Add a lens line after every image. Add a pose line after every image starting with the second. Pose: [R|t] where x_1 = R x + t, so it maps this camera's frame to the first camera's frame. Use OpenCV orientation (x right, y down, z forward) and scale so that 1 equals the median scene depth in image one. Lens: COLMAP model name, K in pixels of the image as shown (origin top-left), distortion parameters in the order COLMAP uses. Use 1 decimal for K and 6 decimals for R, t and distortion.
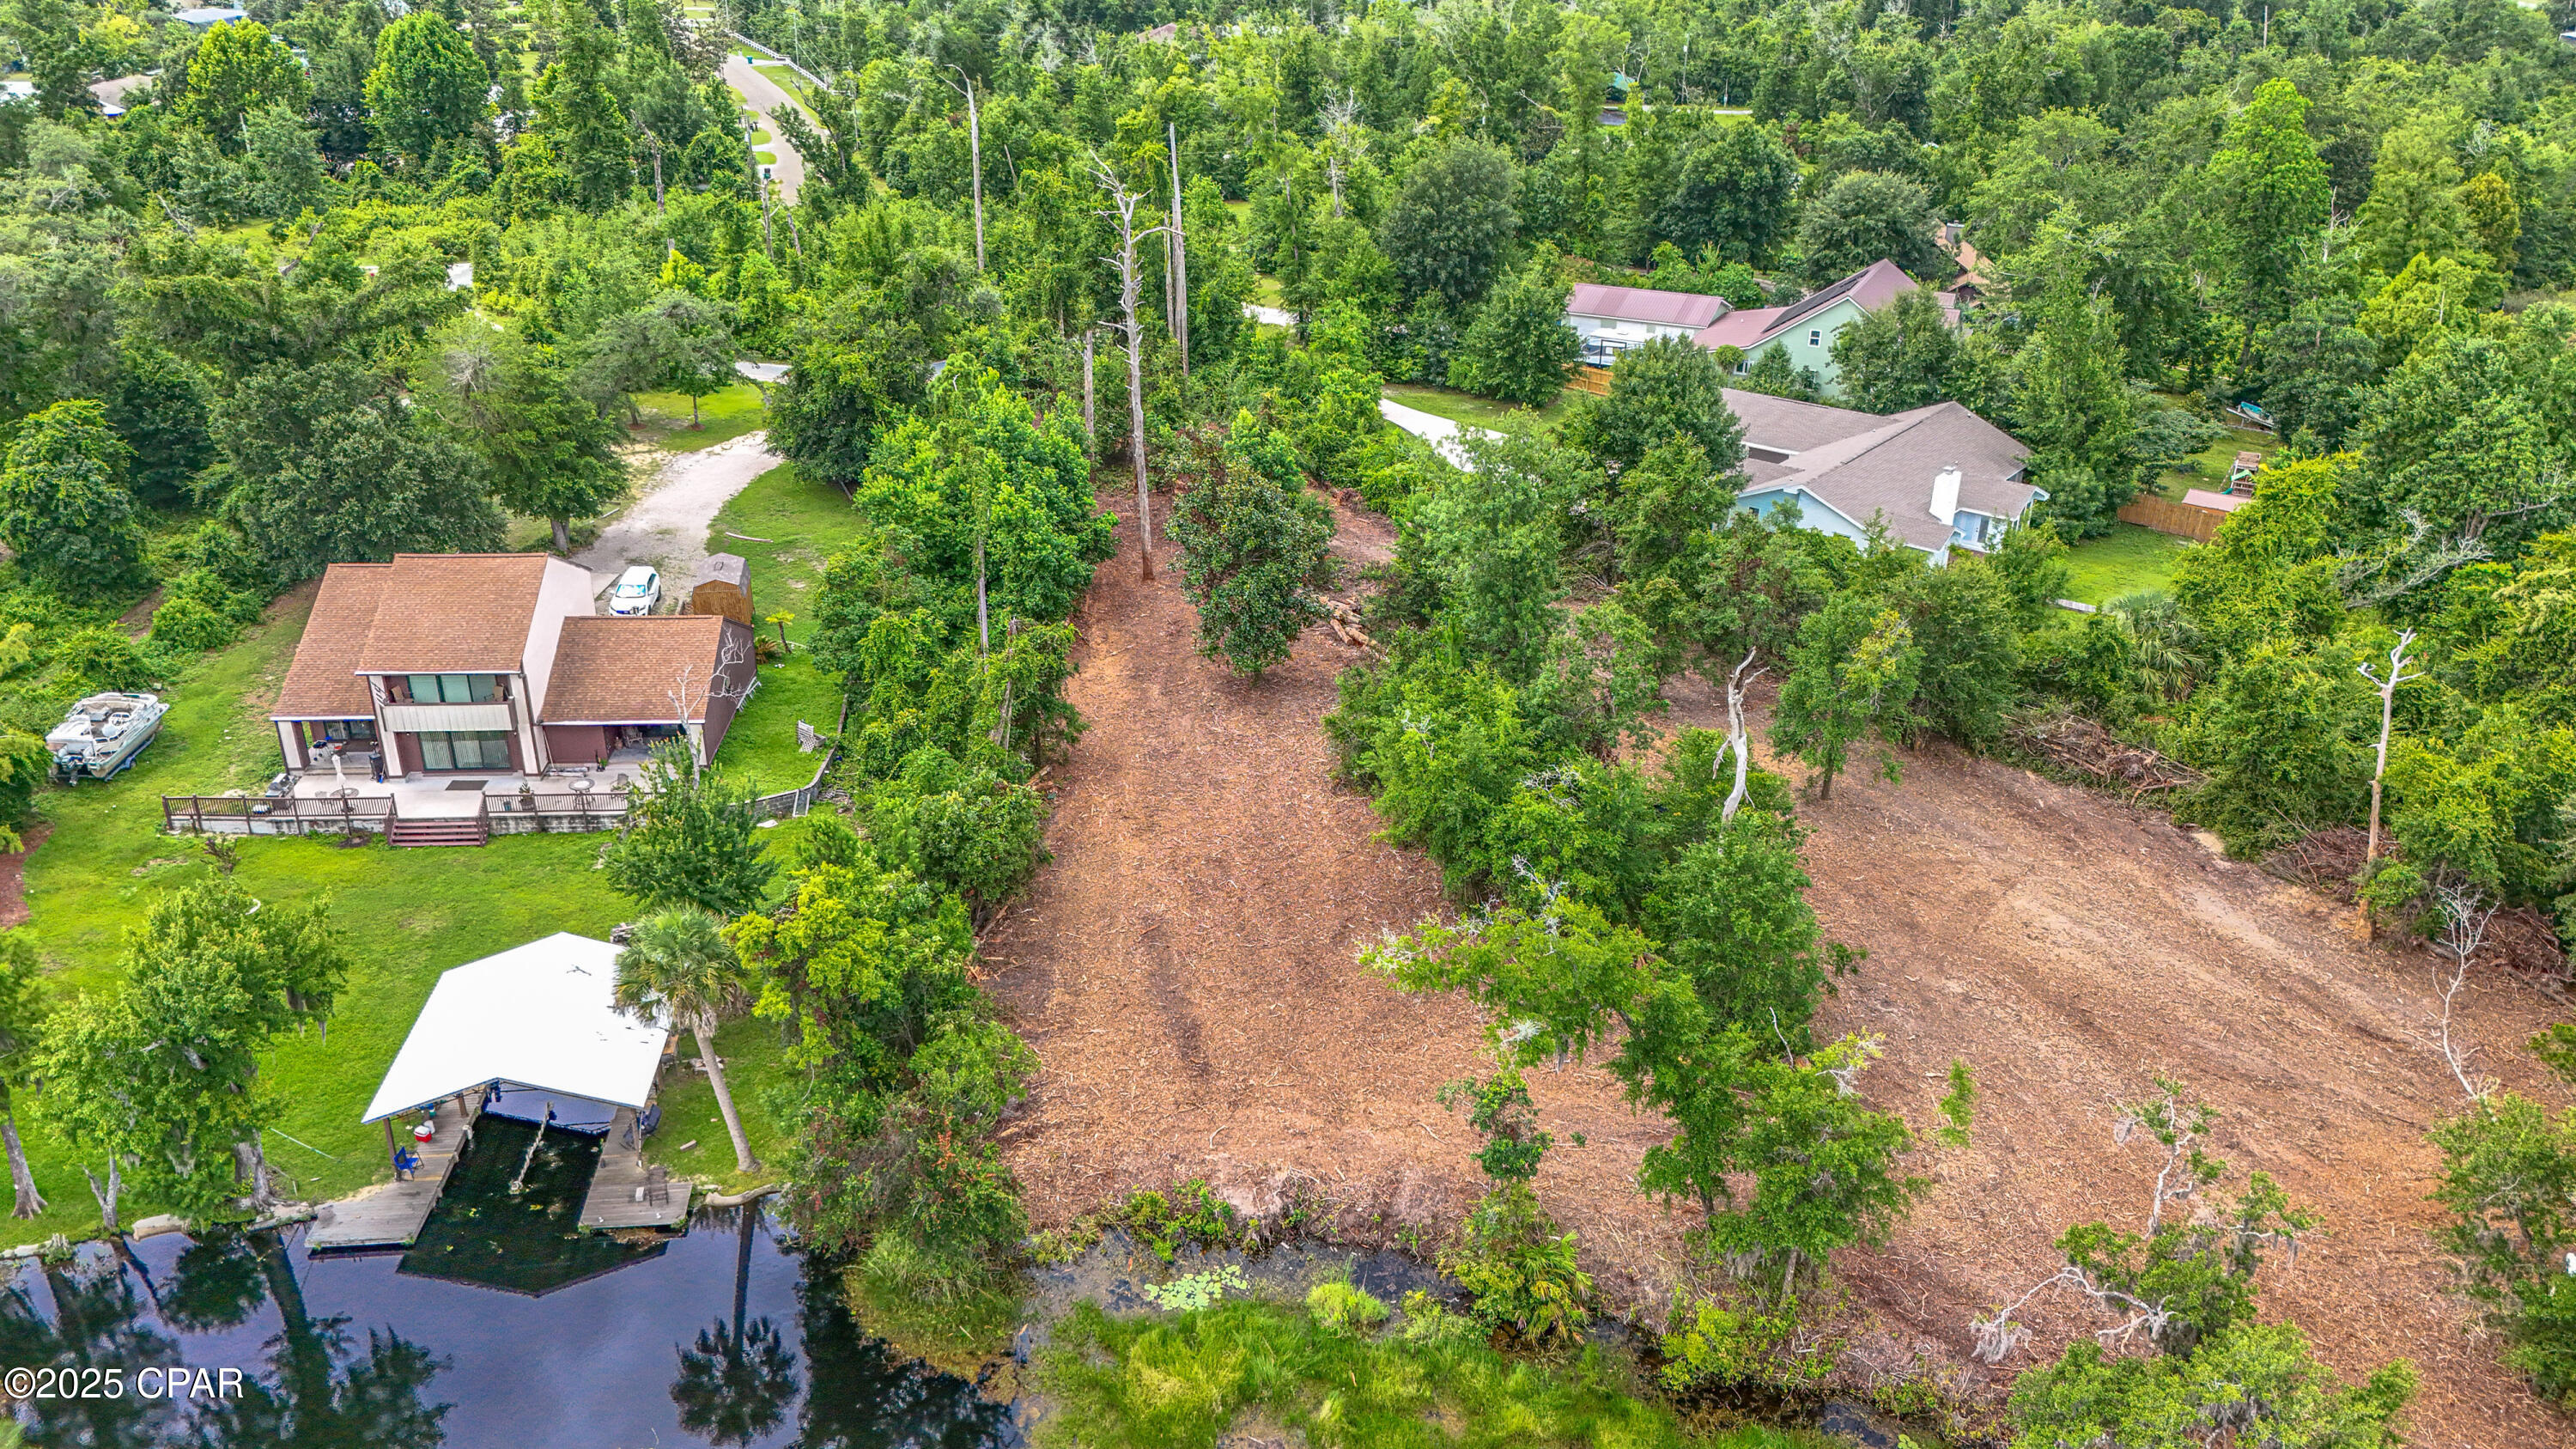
lens RADIAL K [[1847.6, 0, 1288.0], [0, 1847.6, 724.5], [0, 0, 1]] dist [0.069687, -0.042023]
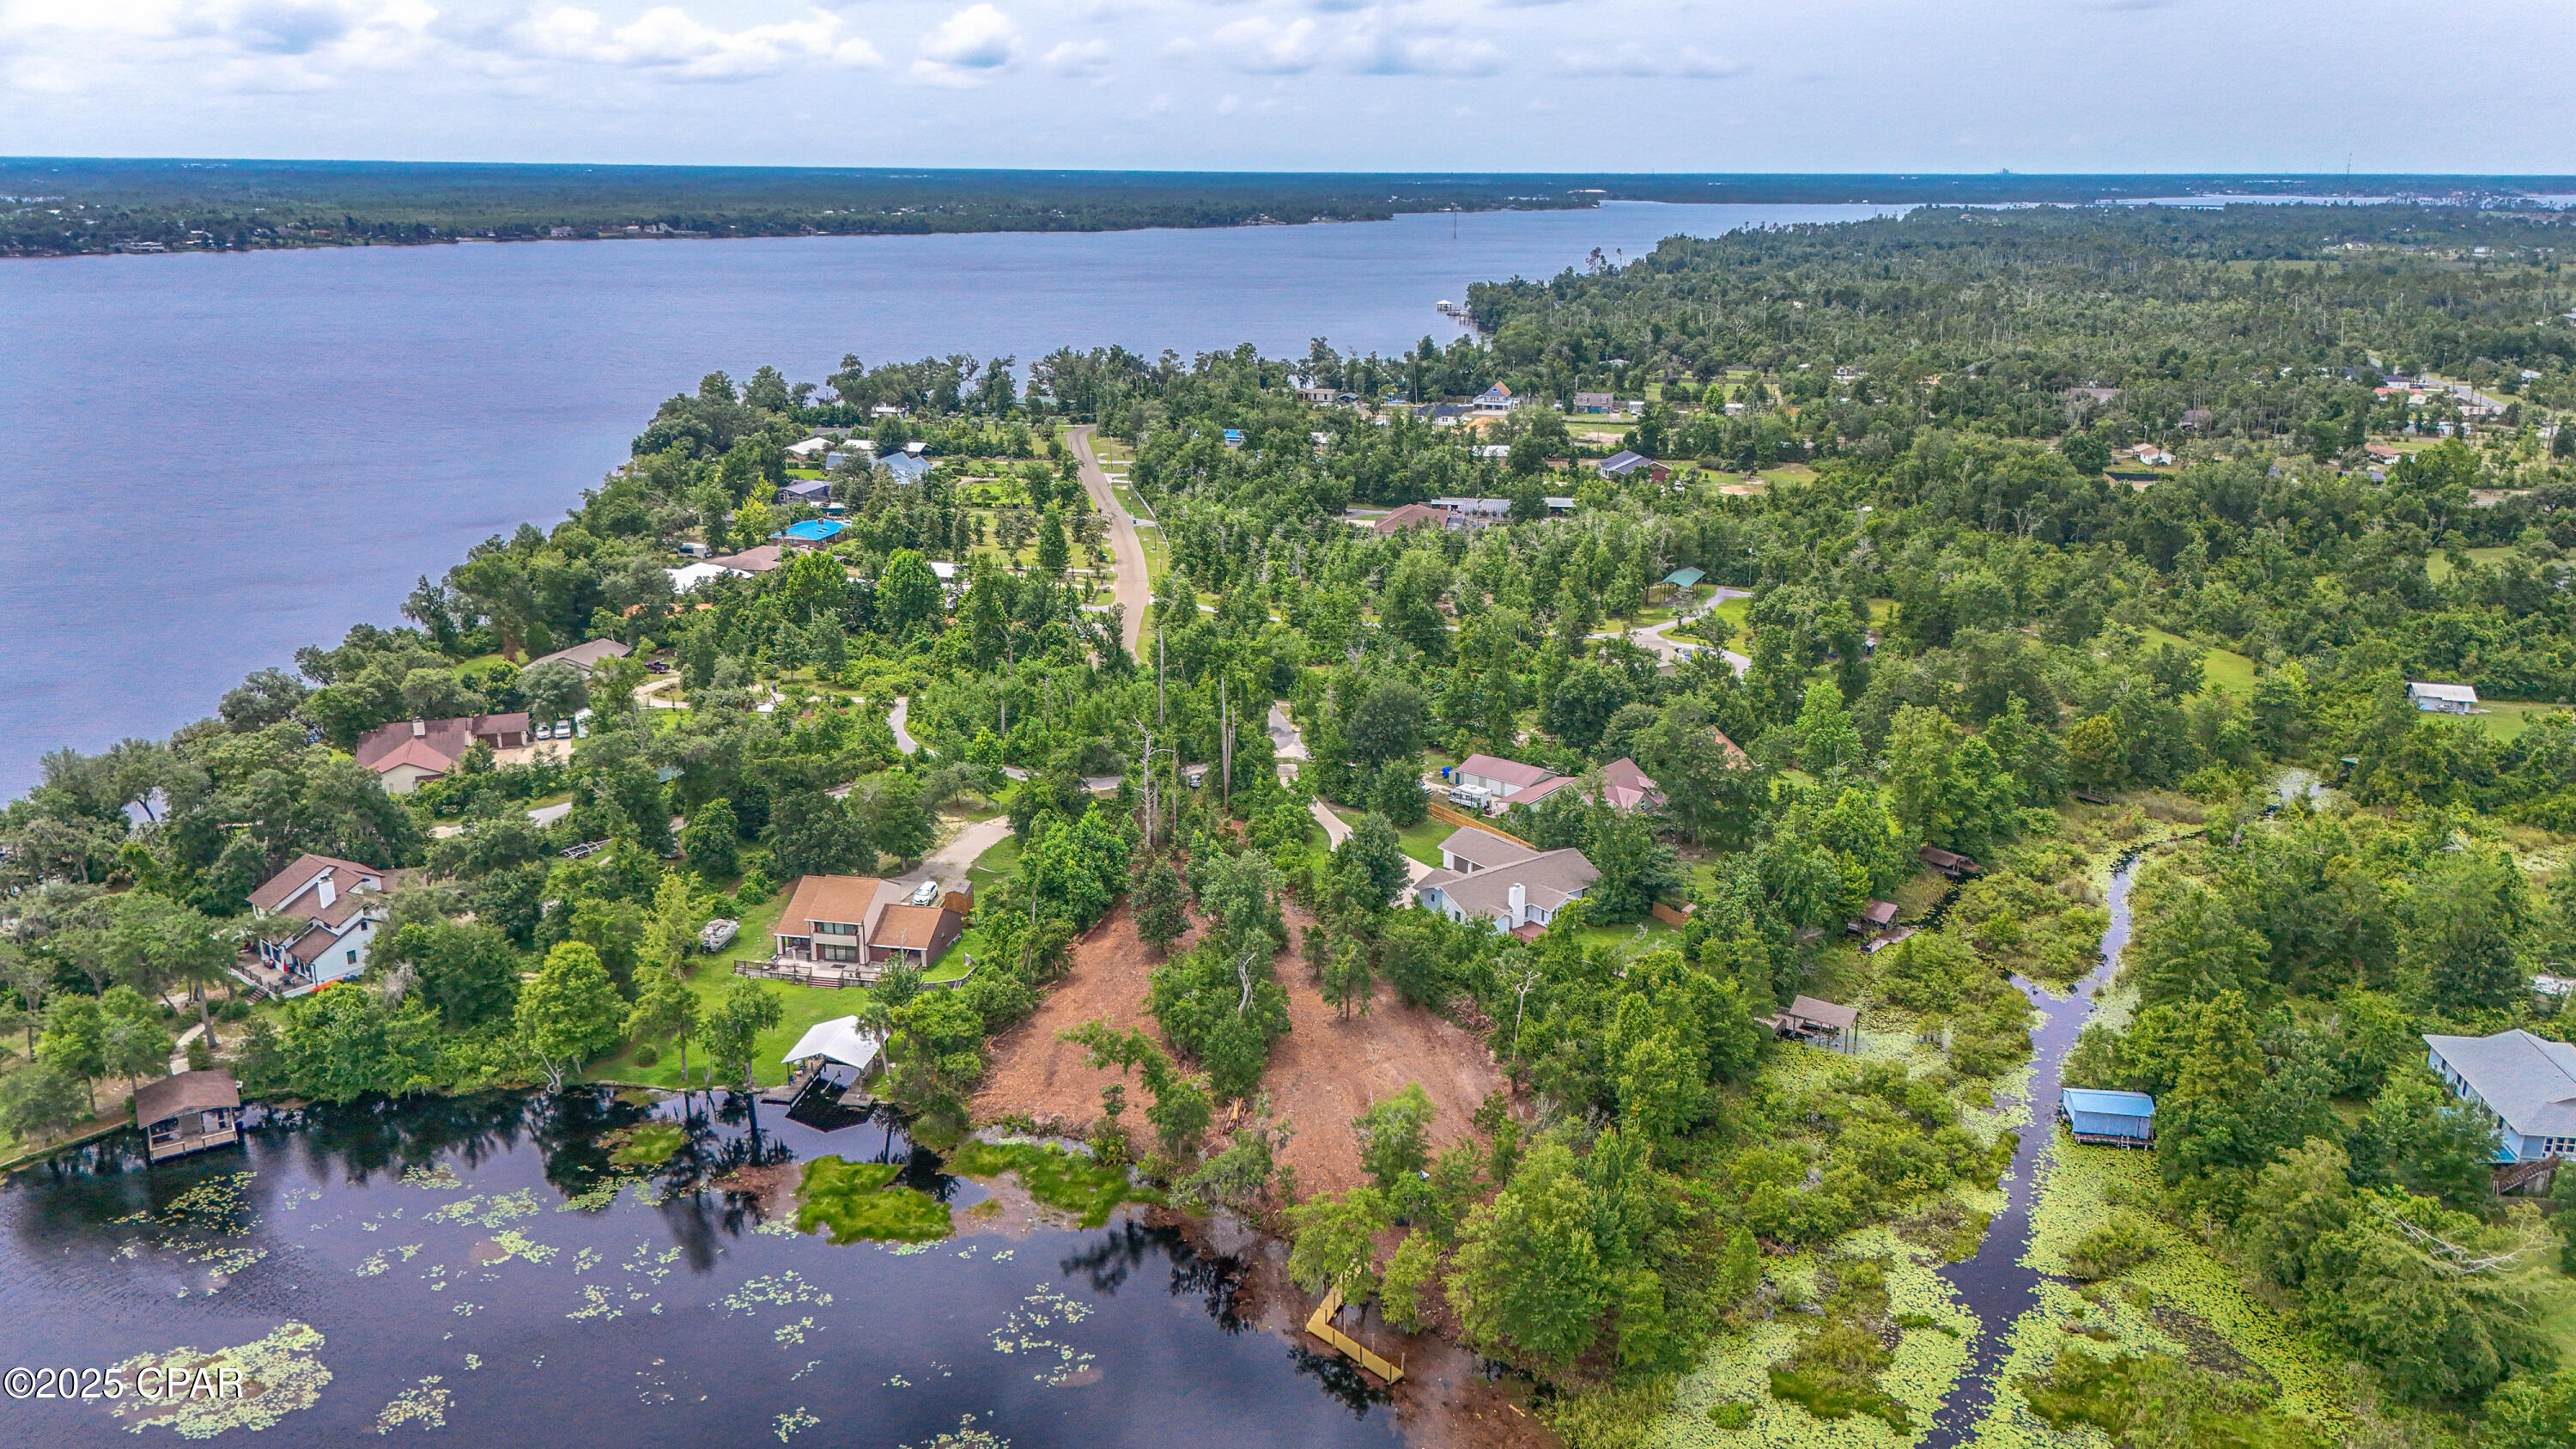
lens RADIAL K [[1863.9, 0, 1288.0], [0, 1863.9, 724.5], [0, 0, 1]] dist [0.141777, -0.280576]
pose [[0.967951, 0.060584, -0.243721, 0.727809], [-0.098113, 0.984567, -0.144919, 0.017952], [0.231180, 0.164187, 0.958957, -1.317601]]
